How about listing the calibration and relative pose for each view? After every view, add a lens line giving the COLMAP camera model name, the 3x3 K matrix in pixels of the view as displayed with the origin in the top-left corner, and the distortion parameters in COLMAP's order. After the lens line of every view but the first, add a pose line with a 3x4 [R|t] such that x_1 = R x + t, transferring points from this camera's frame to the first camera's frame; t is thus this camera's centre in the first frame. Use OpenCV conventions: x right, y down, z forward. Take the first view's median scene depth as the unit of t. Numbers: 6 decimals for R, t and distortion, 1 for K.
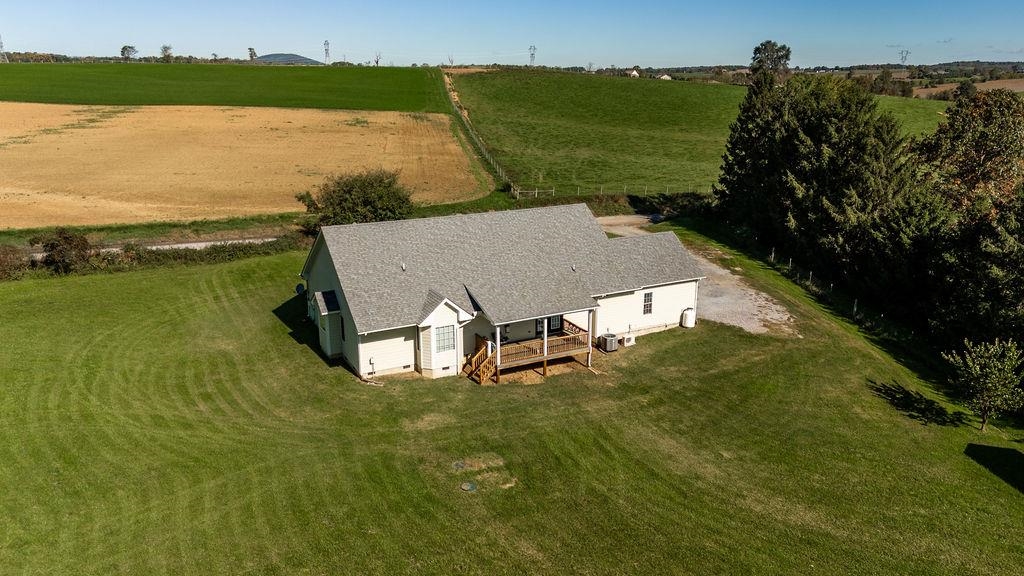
lens RADIAL K [[747.6, 0, 512.1], [0, 747.6, 289.1], [0, 0, 1]] dist [0.070945, -0.064146]
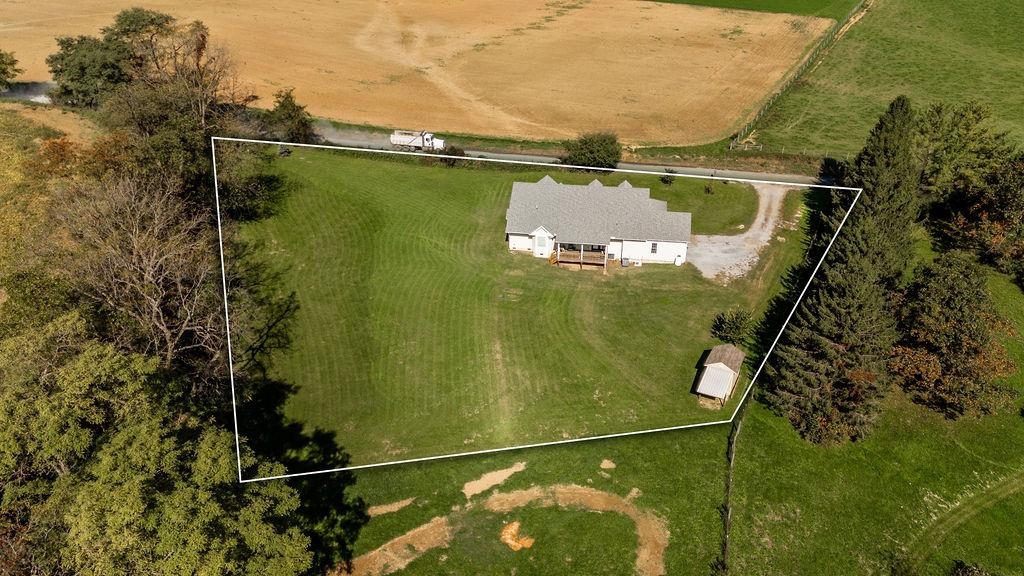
lens RADIAL K [[747.6, 0, 510.8], [0, 747.6, 288.4], [0, 0, 1]] dist [0.070945, -0.064146]
pose [[0.797123, 0.283429, -0.533163, 1.040135], [-0.159353, 0.950430, 0.267002, -0.375586], [0.582410, -0.127873, 0.802775, -0.892017]]
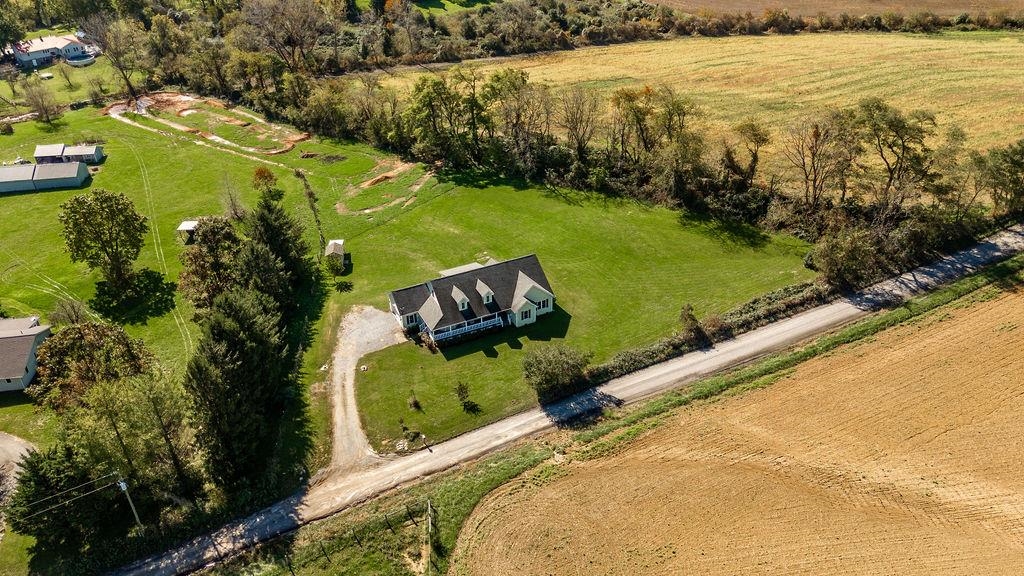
lens RADIAL K [[747.6, 0, 512.8], [0, 747.6, 288.0], [0, 0, 1]] dist [0.070945, -0.064146]
pose [[-0.999459, -0.002102, 0.032813, -0.252012], [0.022943, 0.670272, 0.741761, -1.986567], [-0.023552, 0.742113, -0.669861, 2.852424]]
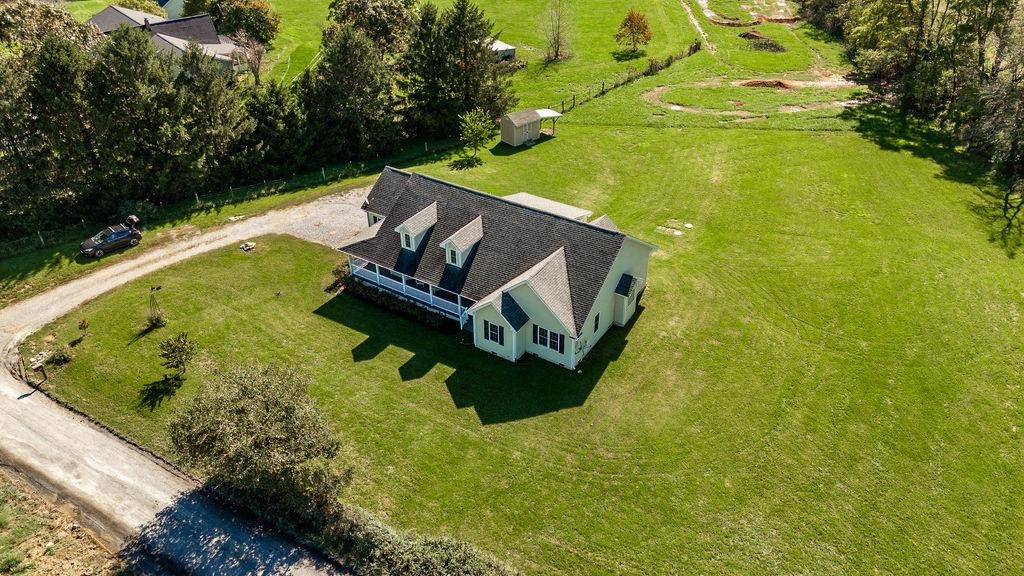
lens RADIAL K [[747.6, 0, 511.3], [0, 747.6, 284.7], [0, 0, 1]] dist [0.070945, -0.064146]
pose [[-0.497782, -0.484544, 0.719326, -0.995523], [0.245200, 0.716924, 0.652608, -0.794363], [-0.831919, 0.501235, -0.238062, 1.407775]]
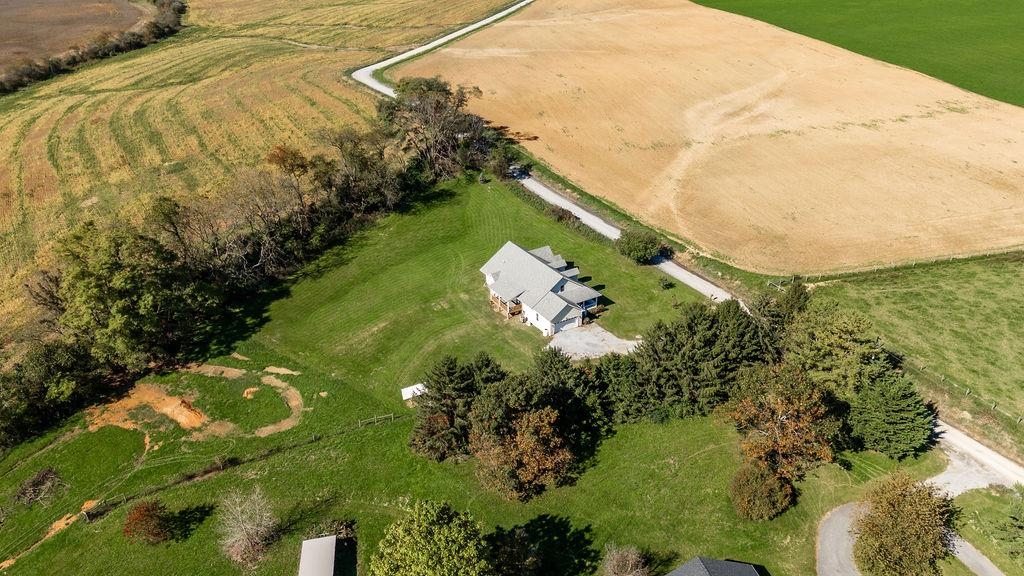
lens RADIAL K [[747.6, 0, 511.0], [0, 747.6, 287.6], [0, 0, 1]] dist [0.070945, -0.064146]
pose [[0.069741, 0.467049, -0.881477, 2.661164], [-0.263809, 0.860805, 0.435224, -1.298738], [0.962050, 0.202188, 0.183245, 0.427709]]
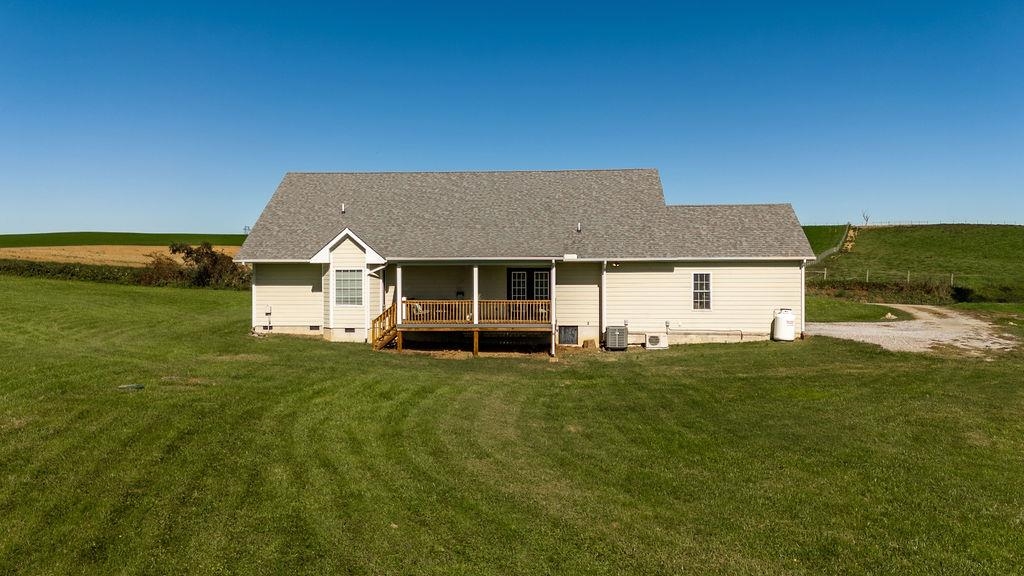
lens RADIAL K [[814.5, 0, 502.6], [0, 814.5, 269.0], [0, 0, 1]] dist [0.062947, -0.013362]
pose [[0.850893, -0.001892, -0.525336, 0.429175], [-0.142699, 0.961563, -0.234594, 0.199797], [0.505588, 0.274579, 0.817917, 0.374278]]
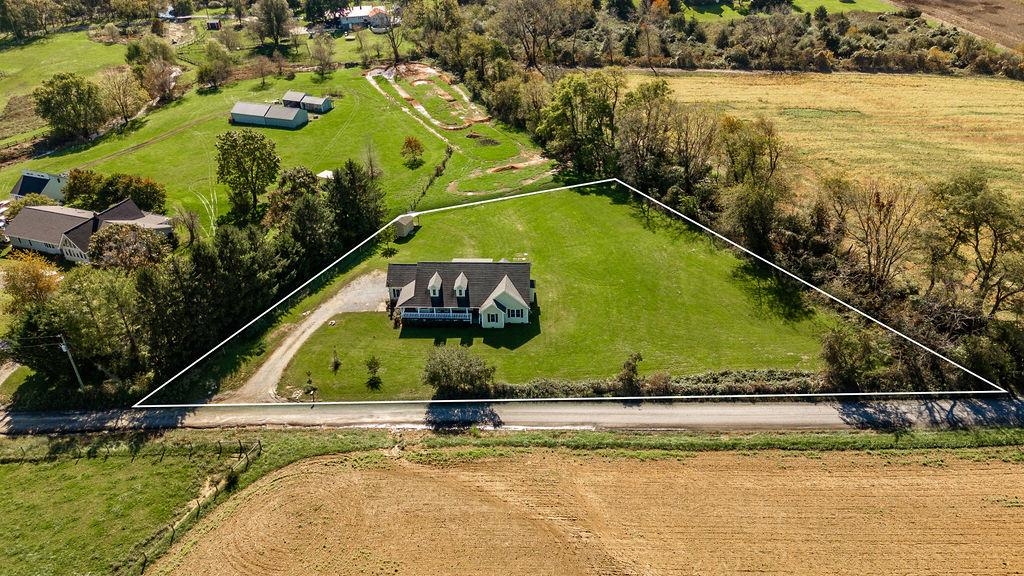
lens RADIAL K [[747.6, 0, 513.9], [0, 747.6, 285.4], [0, 0, 1]] dist [0.070945, -0.064146]
pose [[-0.862101, -0.250175, 0.440675, -1.381068], [0.157617, 0.694111, 0.702401, -1.892060], [-0.481600, 0.674998, -0.558962, 2.525837]]
